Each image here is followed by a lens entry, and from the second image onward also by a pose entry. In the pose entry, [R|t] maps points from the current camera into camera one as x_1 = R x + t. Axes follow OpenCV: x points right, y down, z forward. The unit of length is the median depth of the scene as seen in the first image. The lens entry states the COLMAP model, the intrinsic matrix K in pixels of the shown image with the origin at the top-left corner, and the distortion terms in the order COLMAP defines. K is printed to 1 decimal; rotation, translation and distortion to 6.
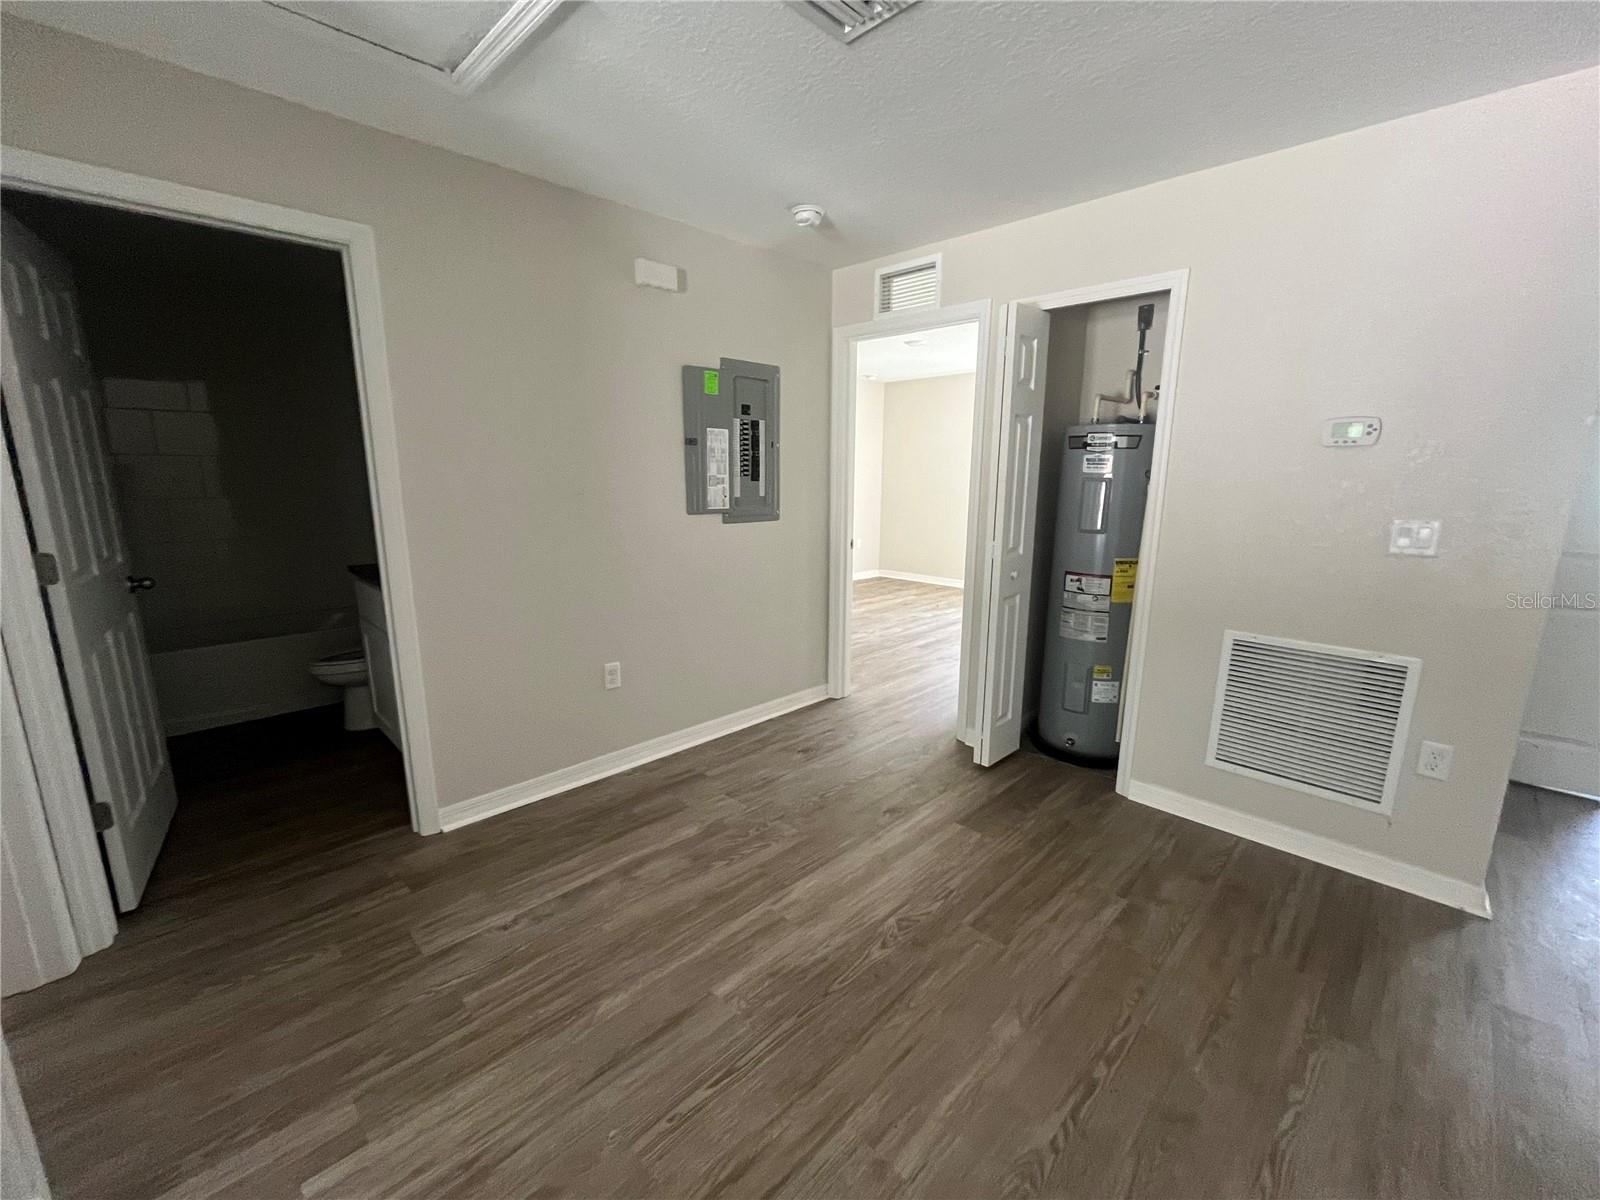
lens RADIAL K [[654.0, 0, 790.4], [0, 654.0, 603.4], [0, 0, 1]] dist [-0.001257, -0.000110]
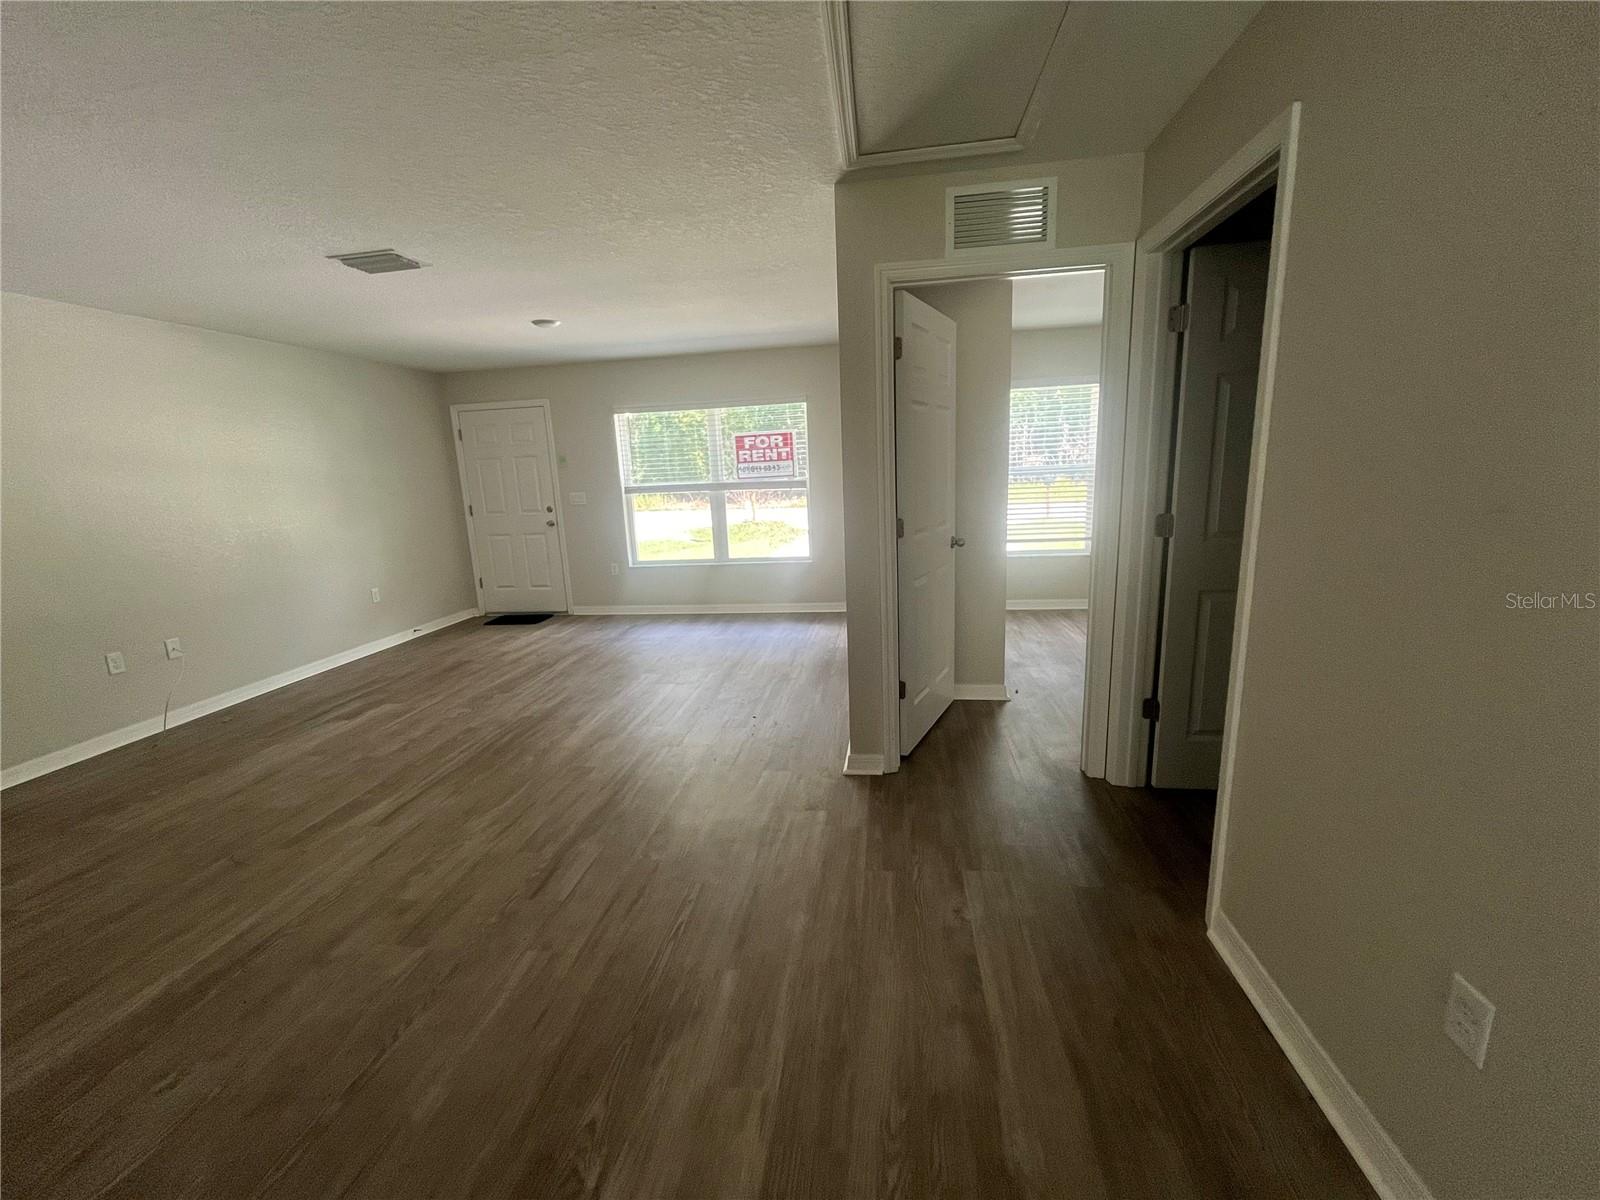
lens RADIAL K [[654.0, 0, 804.7], [0, 654.0, 603.7], [0, 0, 1]] dist [-0.001257, -0.000110]
pose [[-0.784320, 0.154066, -0.600921, 0.332565], [-0.086668, 0.931957, 0.352057, -0.333373], [0.614273, 0.328206, -0.717600, 1.611546]]
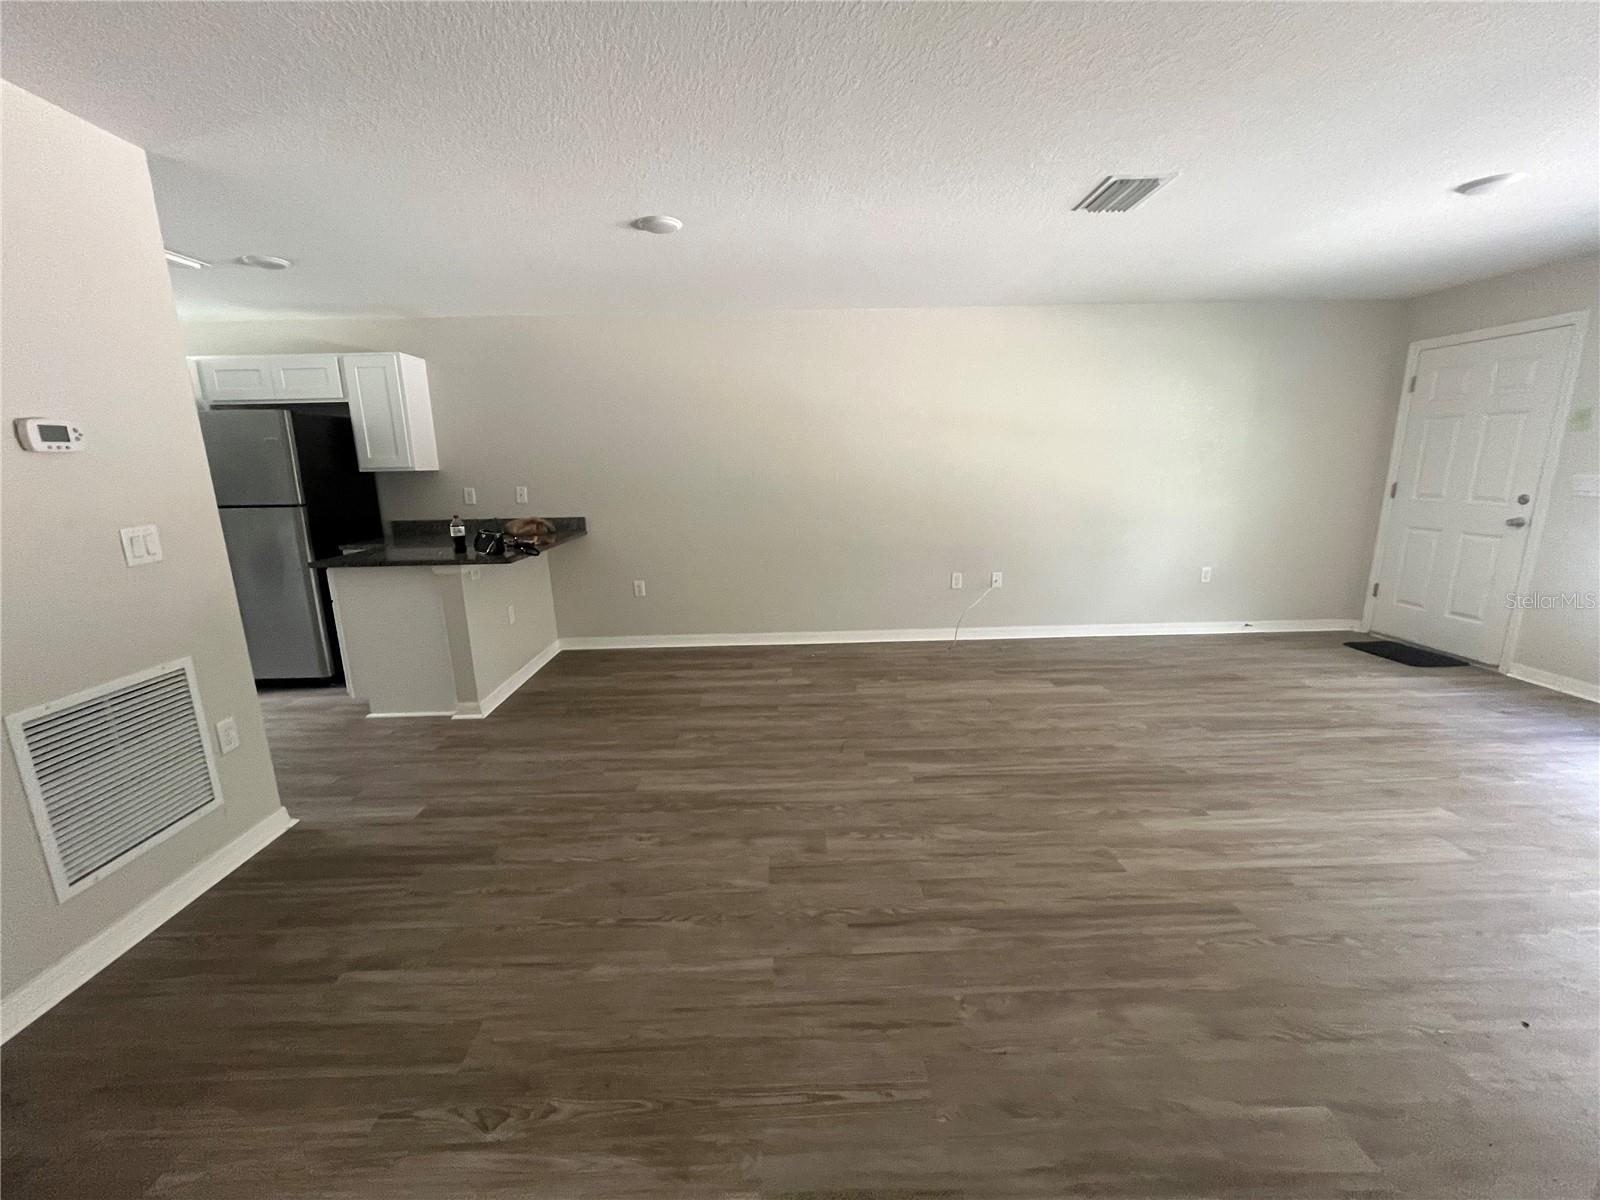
lens RADIAL K [[654.0, 0, 800.3], [0, 654.0, 606.6], [0, 0, 1]] dist [-0.001257, -0.000110]
pose [[-0.730680, -0.141926, 0.667805, -0.527935], [0.151557, 0.920028, 0.361356, -0.258858], [-0.665686, 0.365246, -0.650736, 1.178799]]
